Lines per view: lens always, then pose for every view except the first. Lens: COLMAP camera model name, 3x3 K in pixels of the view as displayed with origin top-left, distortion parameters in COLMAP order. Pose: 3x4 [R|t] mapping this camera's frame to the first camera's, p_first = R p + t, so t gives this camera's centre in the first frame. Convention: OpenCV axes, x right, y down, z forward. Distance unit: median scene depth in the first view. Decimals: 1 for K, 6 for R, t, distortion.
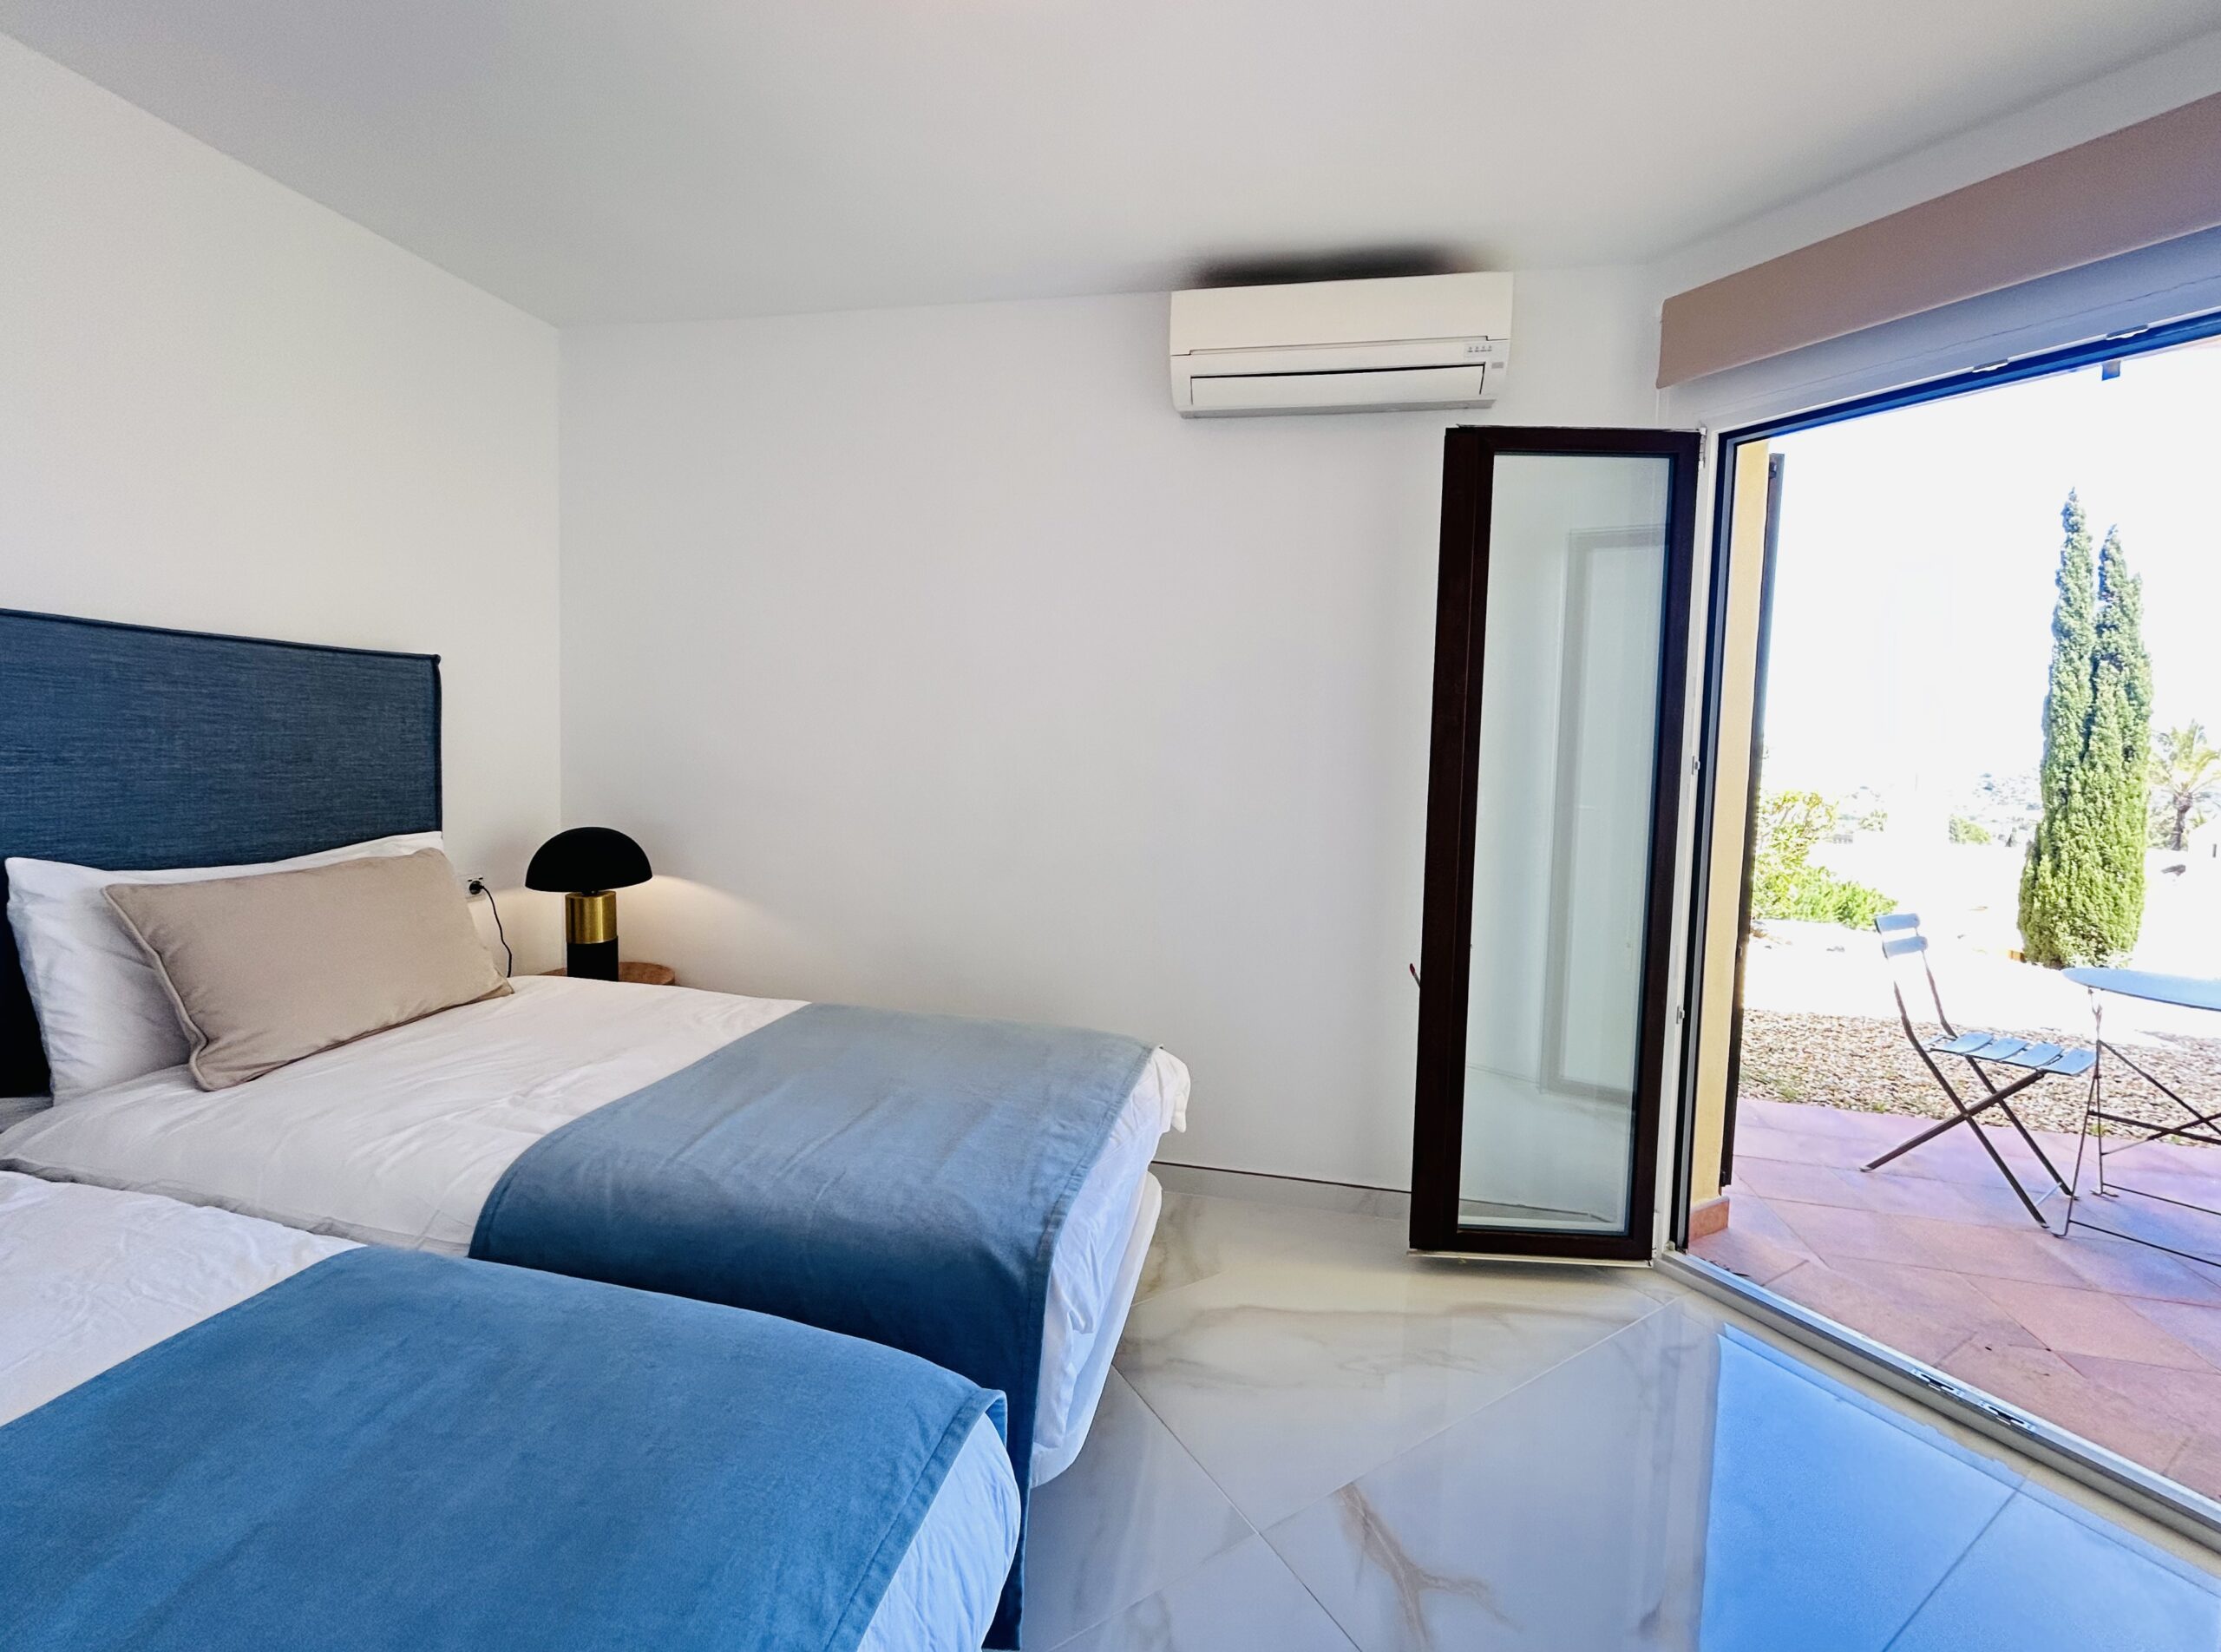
lens RADIAL K [[906.5, 0, 1114.7], [0, 906.5, 793.6], [0, 0, 1]] dist [0.001607, -0.005988]
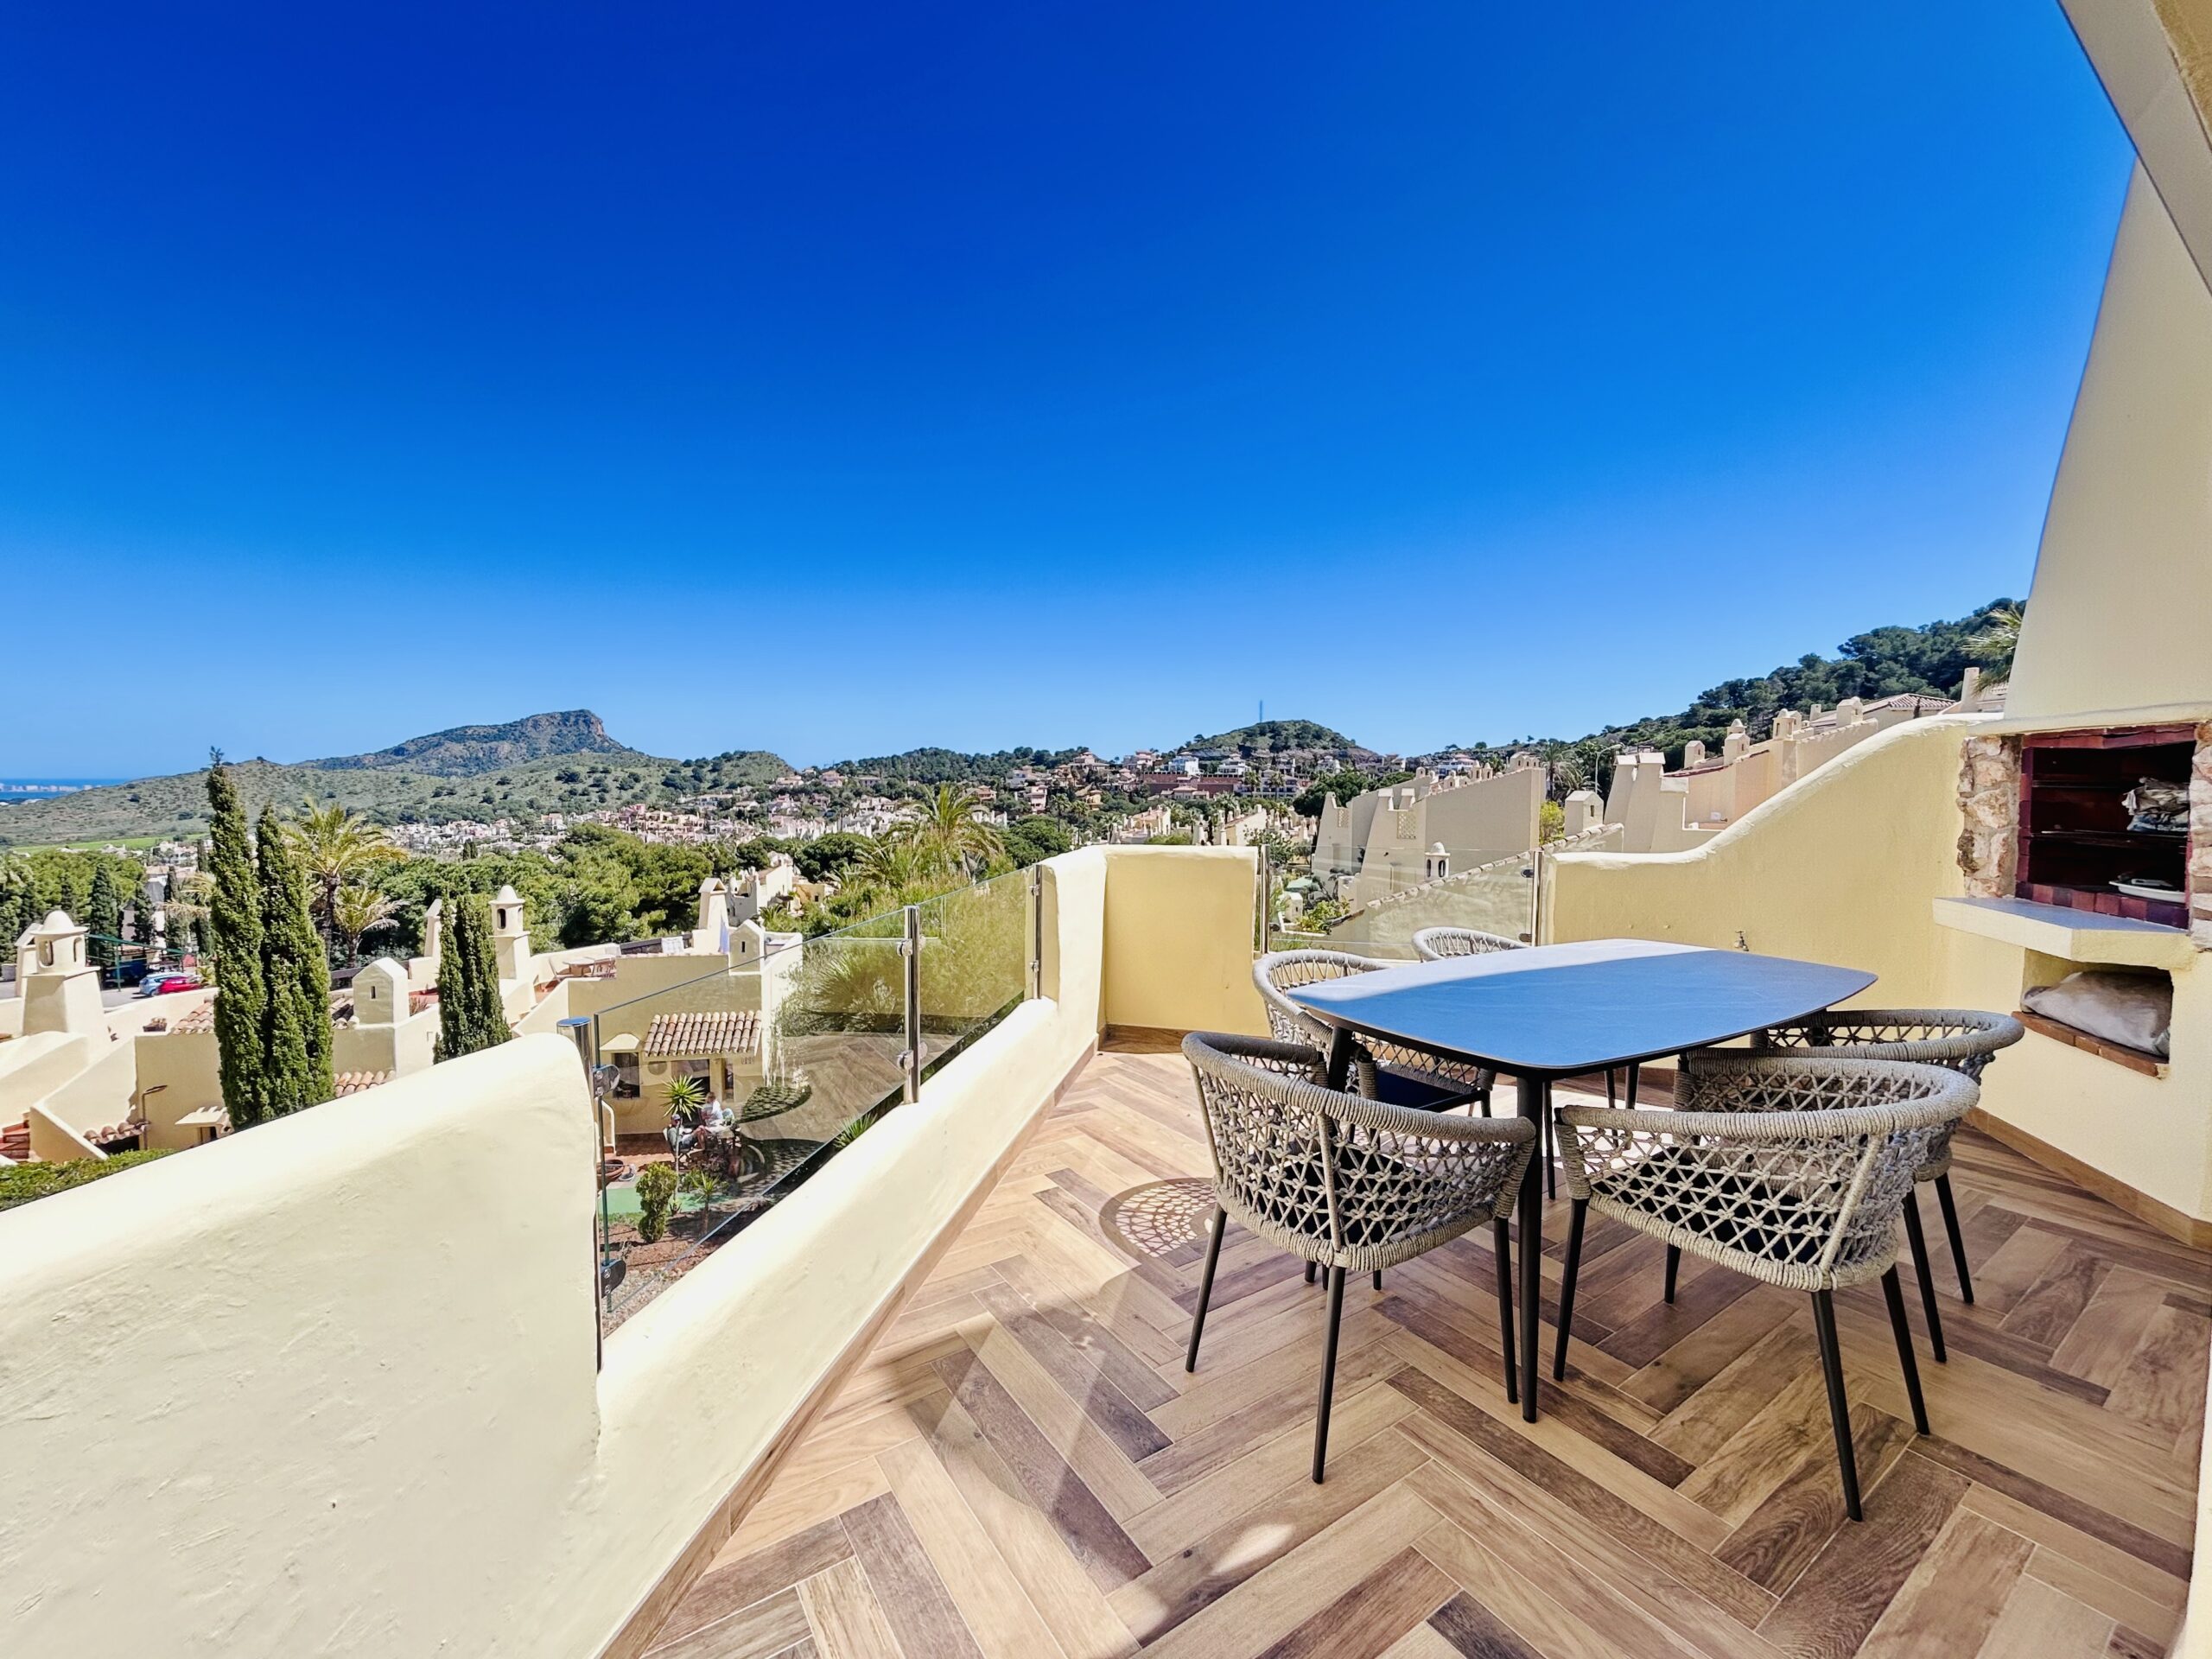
lens RADIAL K [[893.5, 0, 1096.5], [0, 893.5, 825.4], [0, 0, 1]] dist [0.000170, 0.000215]
pose [[-0.020931, -0.083379, 0.996298, 0.192175], [0.052938, 0.995026, 0.084385, -0.306742], [-0.998378, 0.054509, -0.016413, 0.178649]]
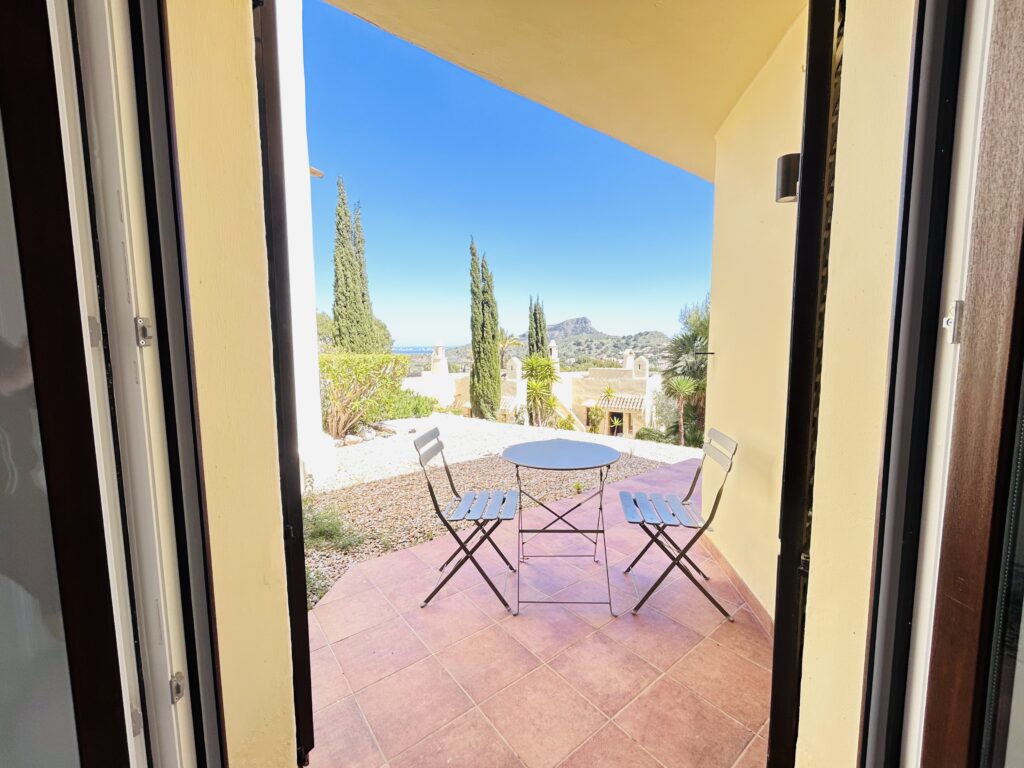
lens RADIAL K [[413.6, 0, 507.6], [0, 413.6, 382.1], [0, 0, 1]] dist [0.000170, 0.000215]
pose [[0.628059, -0.104255, 0.771150, 0.129755], [0.071950, 0.994520, 0.075854, 0.000189], [-0.774832, 0.007843, 0.632118, 0.137669]]
